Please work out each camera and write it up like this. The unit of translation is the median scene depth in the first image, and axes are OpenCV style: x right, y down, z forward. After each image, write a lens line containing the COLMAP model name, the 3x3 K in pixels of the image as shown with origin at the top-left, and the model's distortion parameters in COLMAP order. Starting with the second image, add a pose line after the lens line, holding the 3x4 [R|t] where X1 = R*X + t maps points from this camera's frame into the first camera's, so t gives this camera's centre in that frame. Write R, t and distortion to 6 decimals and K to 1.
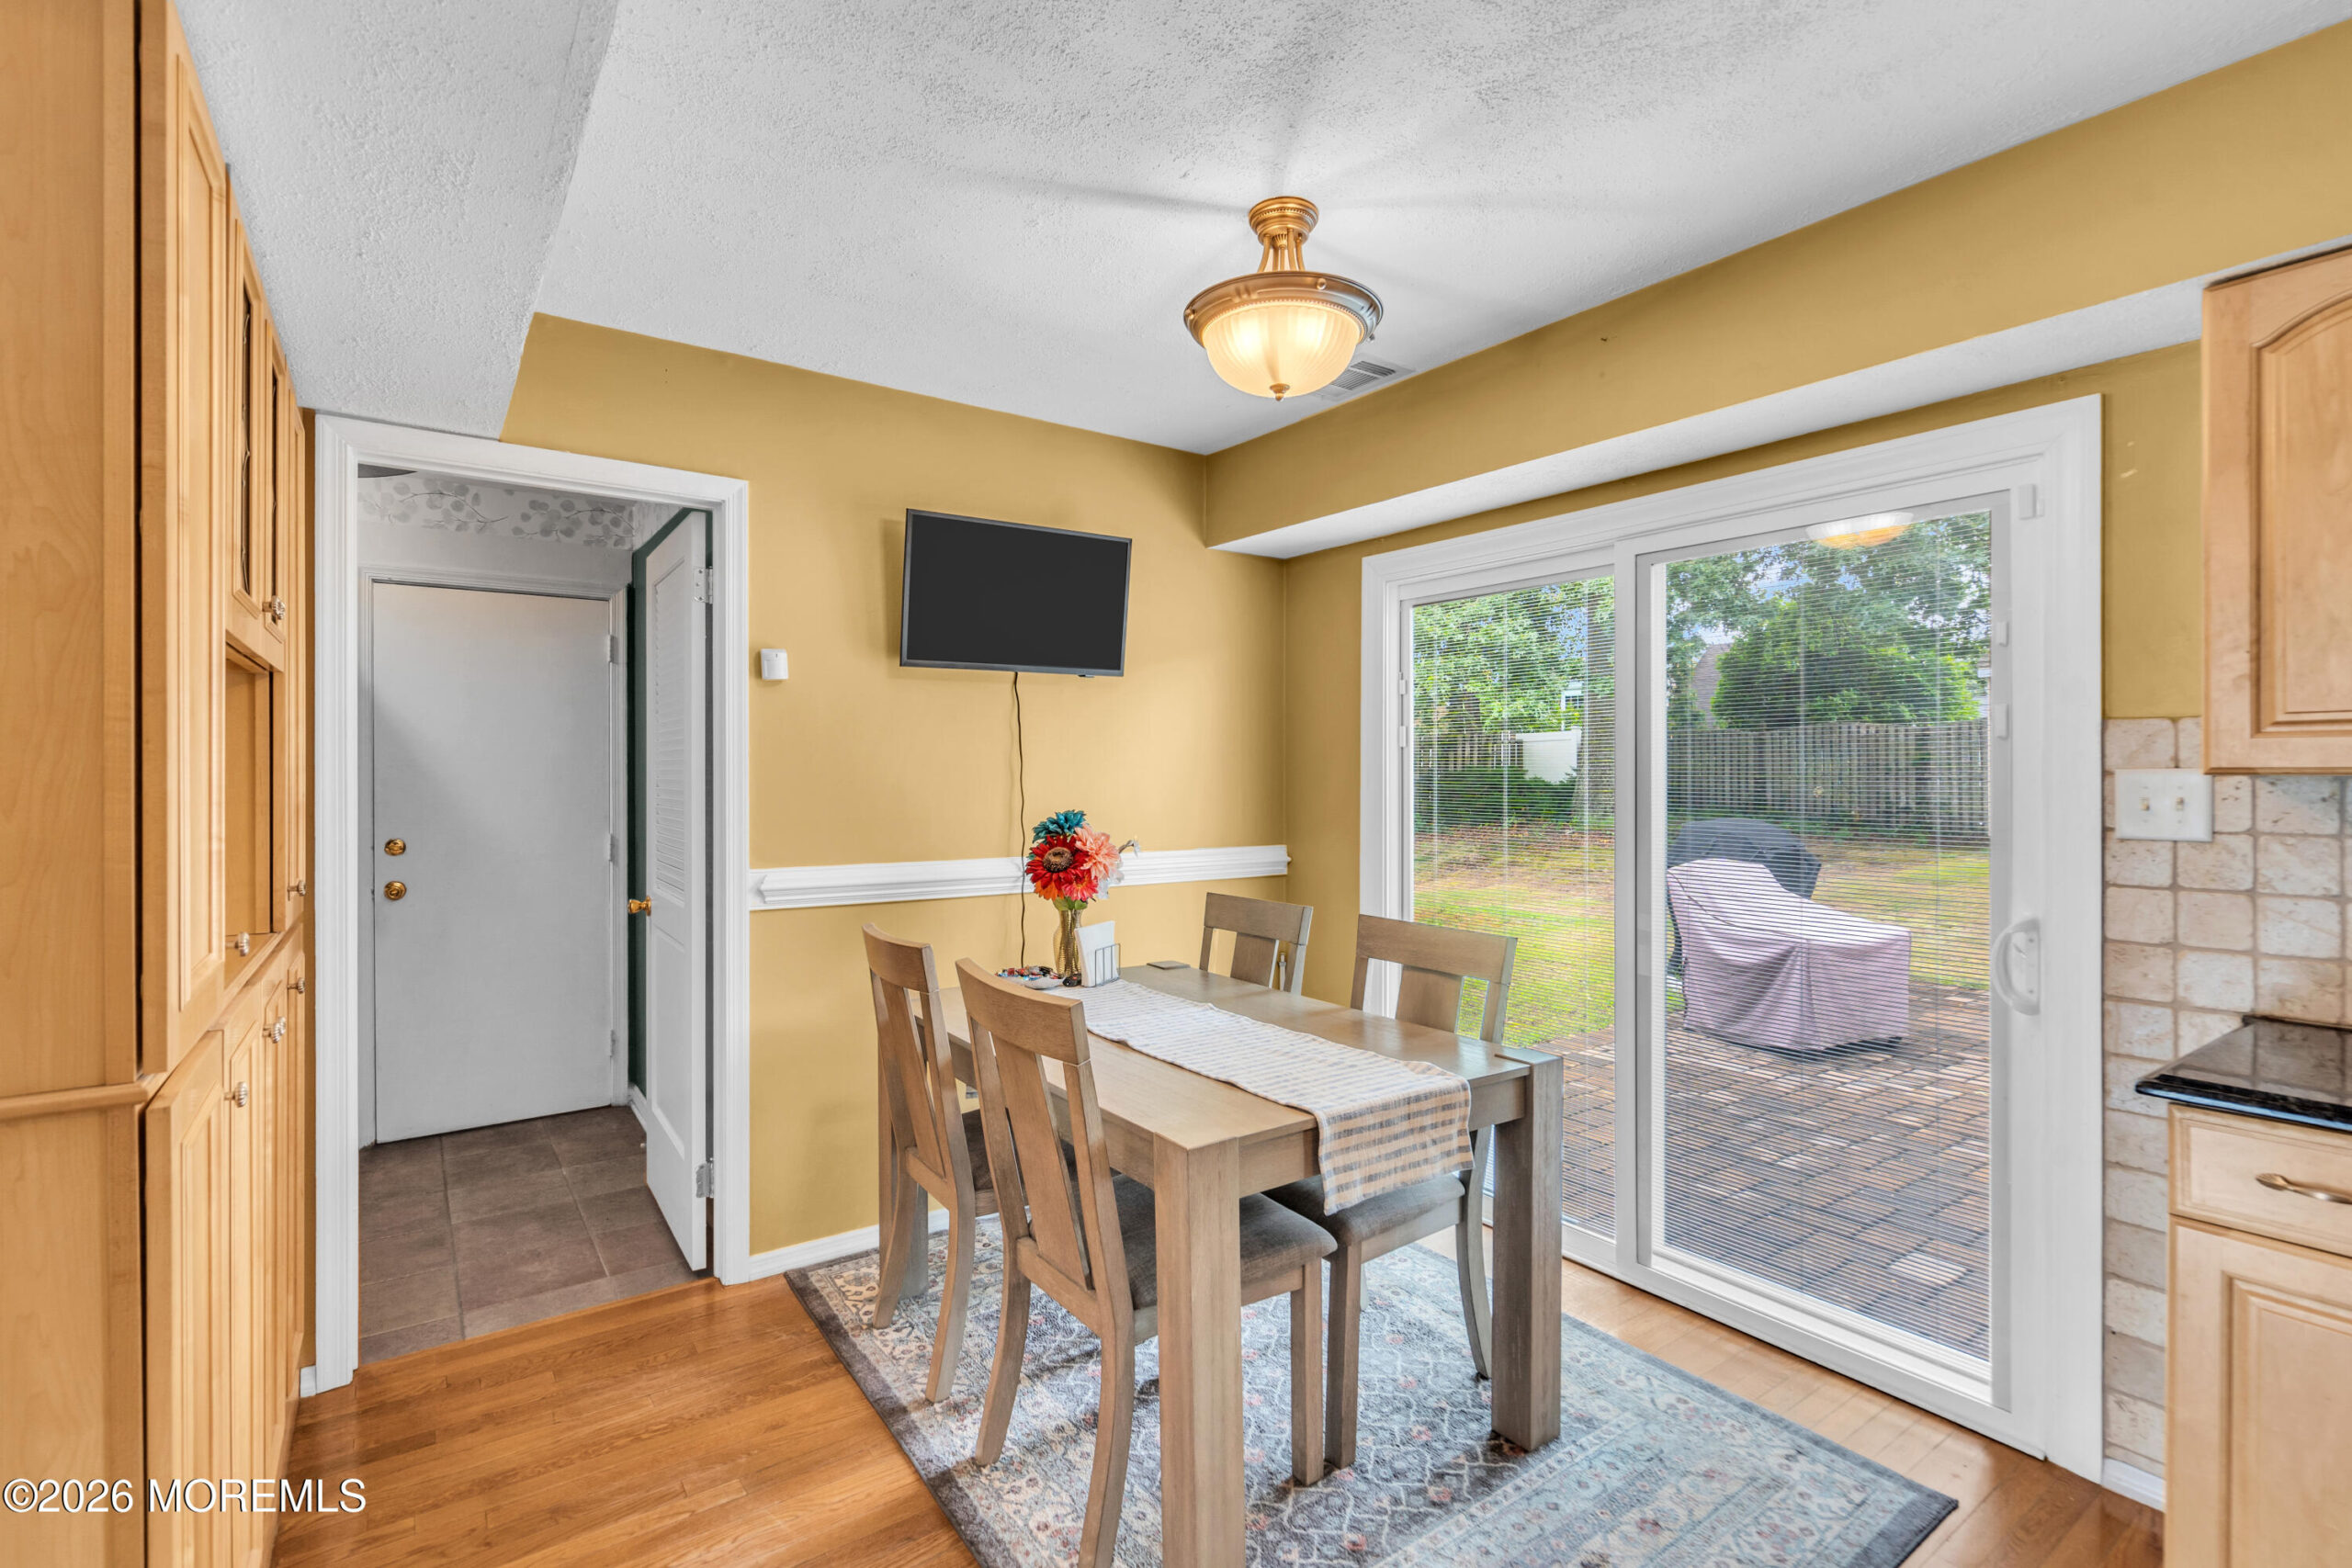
lens RADIAL K [[1086.3, 0, 1179.4], [0, 1086.3, 771.4], [0, 0, 1]] dist [-0.003660, -0.000930]
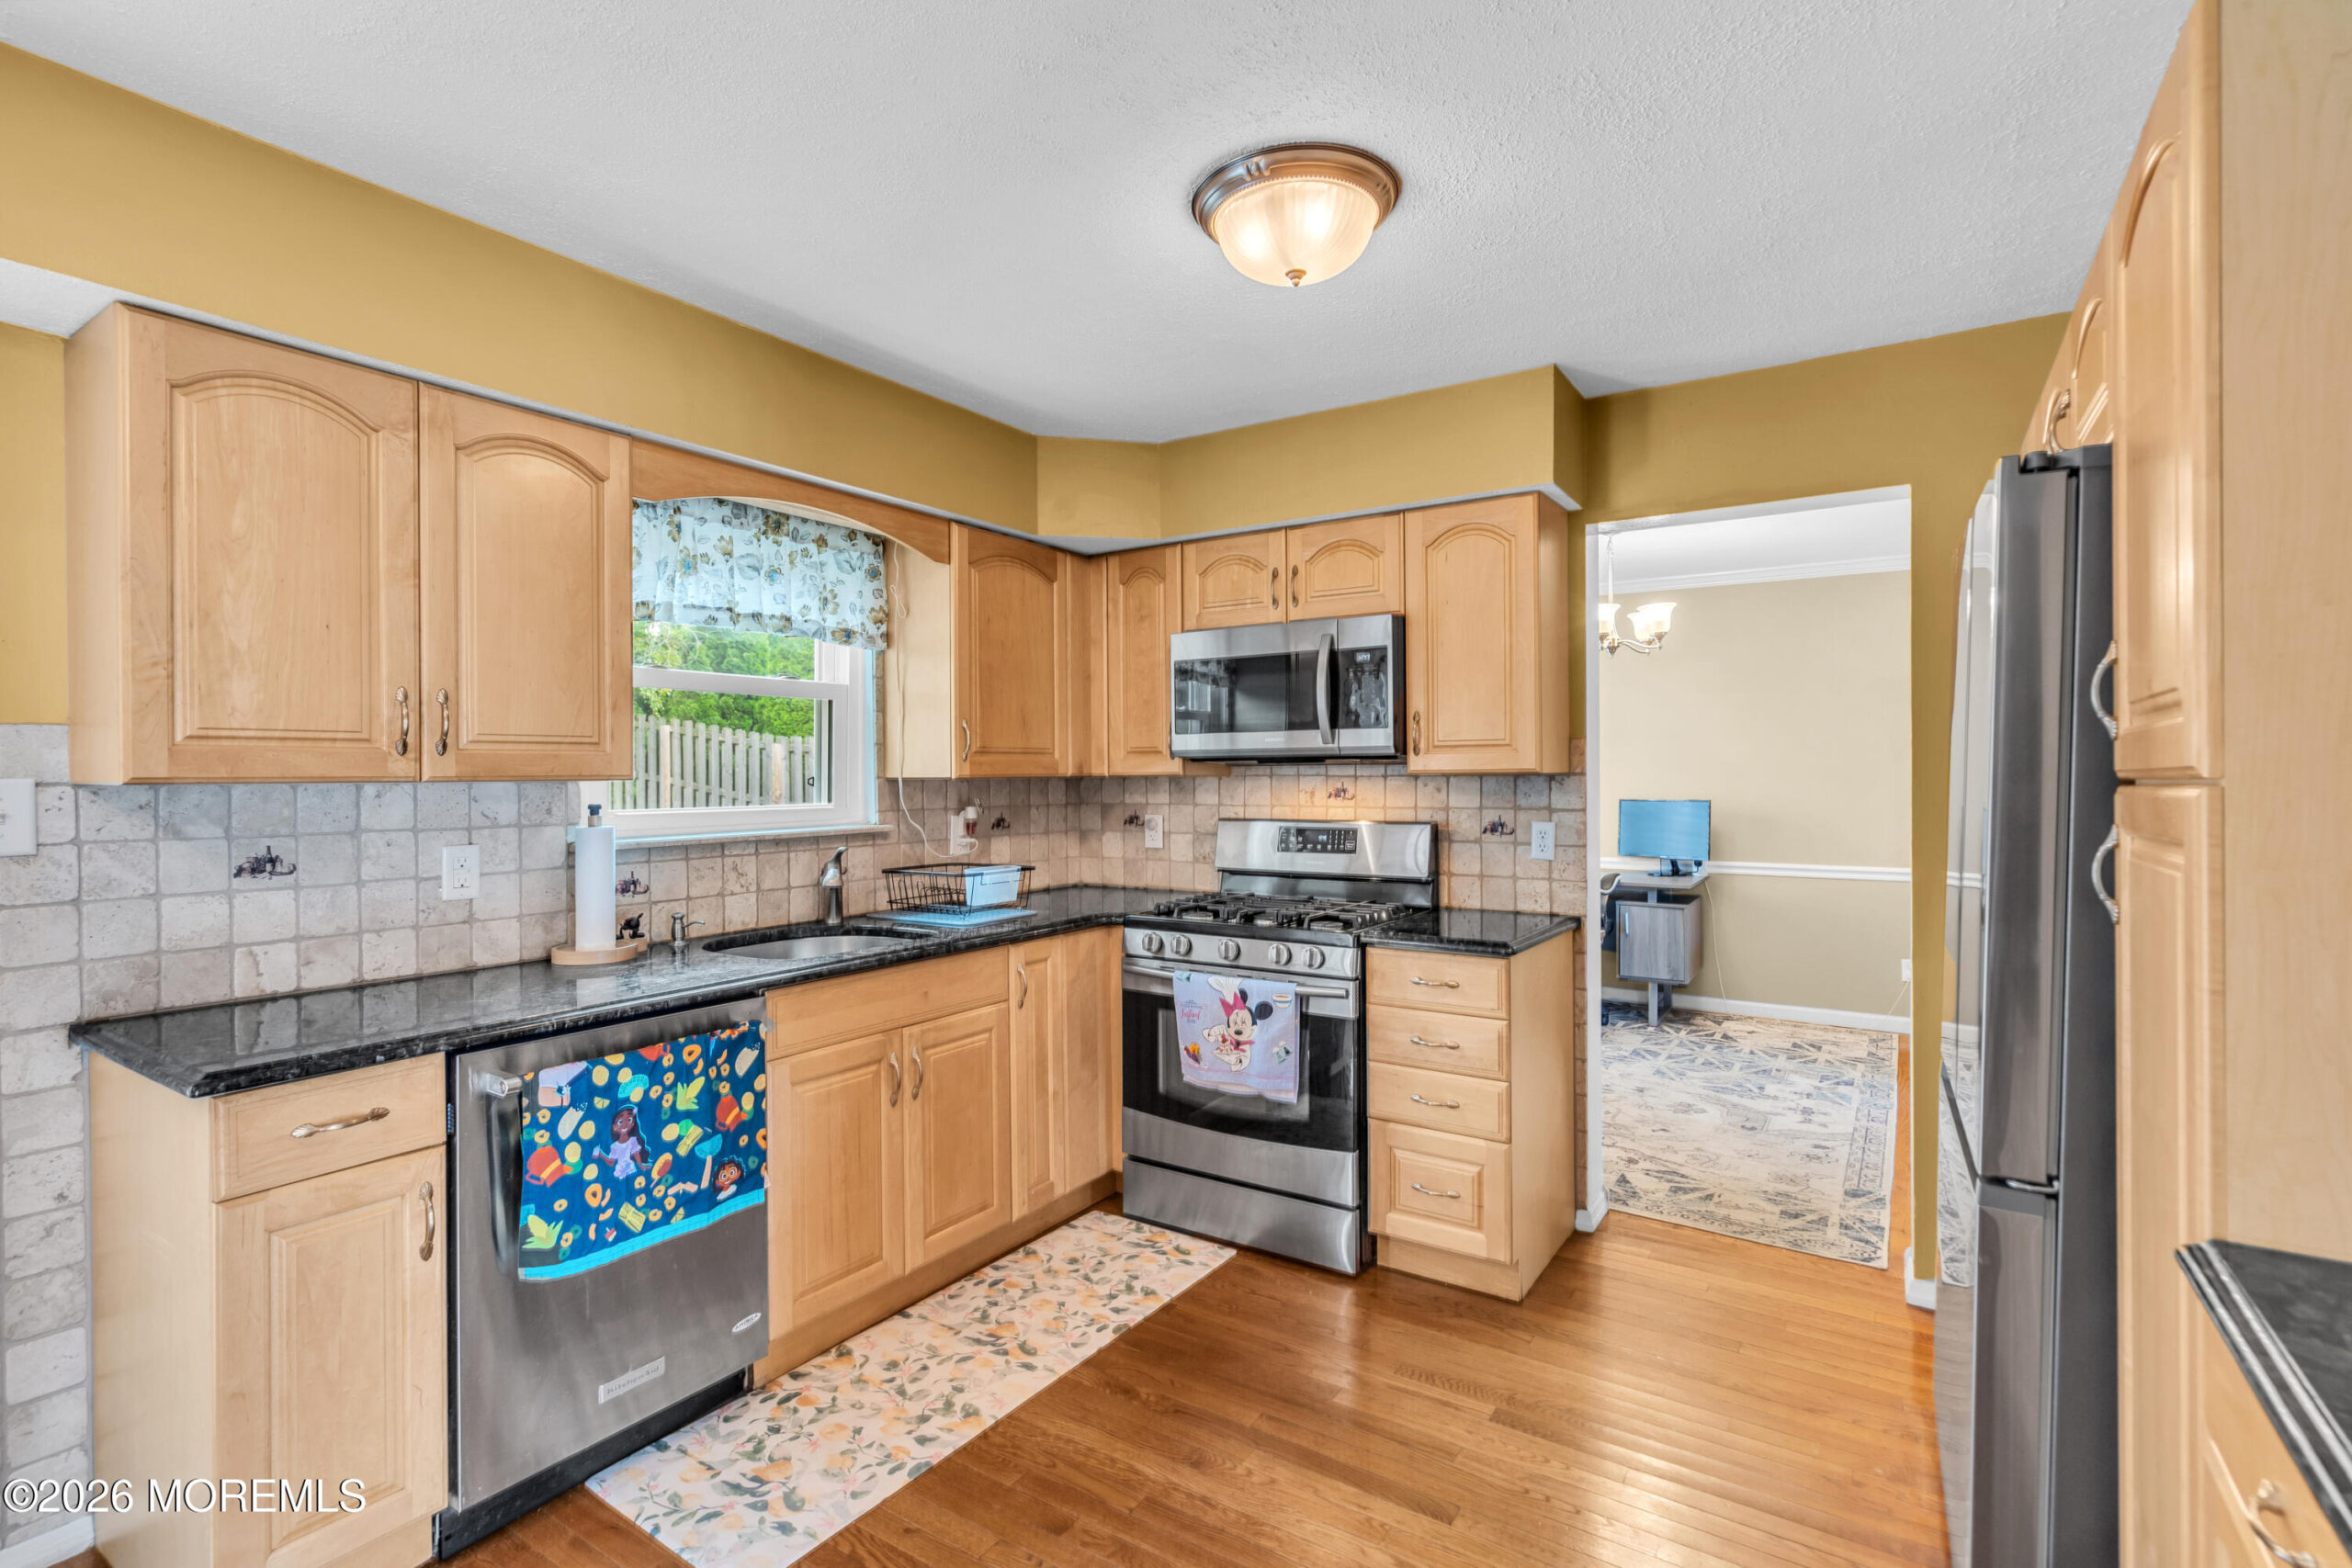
lens RADIAL K [[1086.3, 0, 1182.7], [0, 1086.3, 773.2], [0, 0, 1]] dist [-0.003660, -0.000930]
pose [[-0.364161, 0.001677, 0.931334, -0.218921], [0.002618, 0.999996, -0.000777, -0.002818], [-0.931332, 0.002155, -0.364164, 0.276253]]
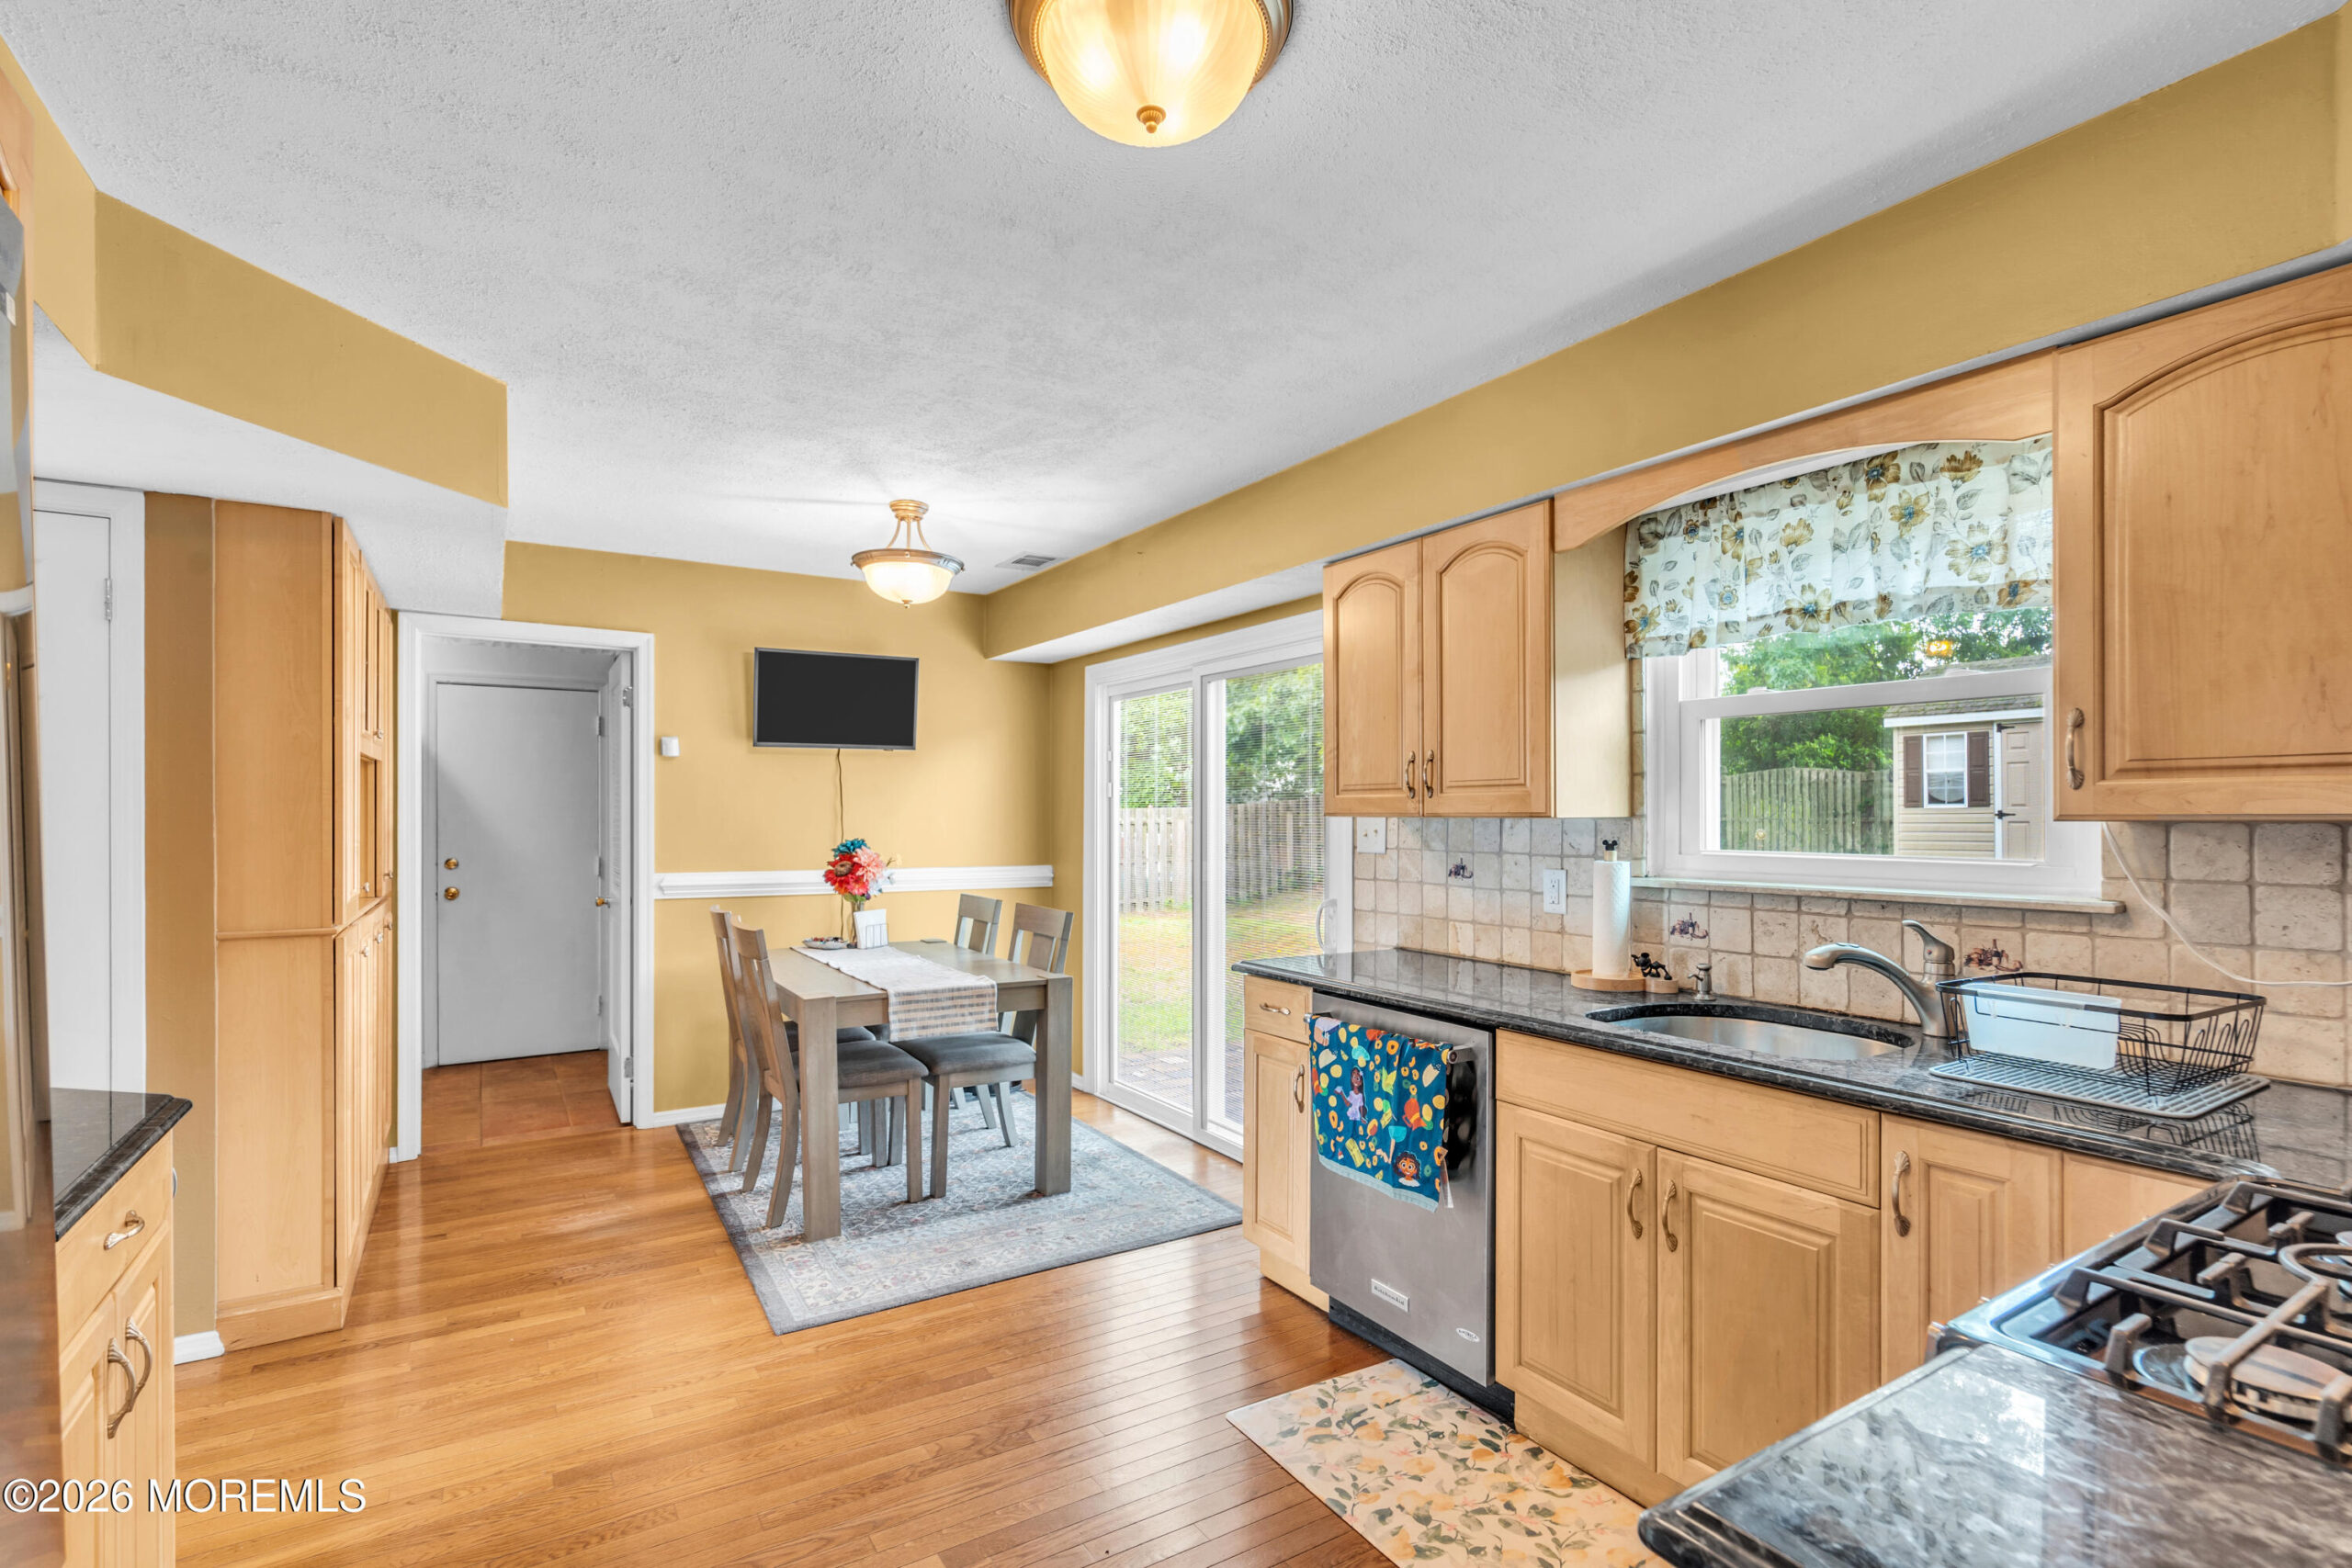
lens RADIAL K [[1086.3, 0, 1160.7], [0, 1086.3, 814.4], [0, 0, 1]] dist [-0.003660, -0.000930]
pose [[0.997968, 0.002183, -0.063678, 0.481174], [-0.002115, 0.999997, 0.001141, -0.001727], [0.063681, -0.001004, 0.997970, -0.593004]]
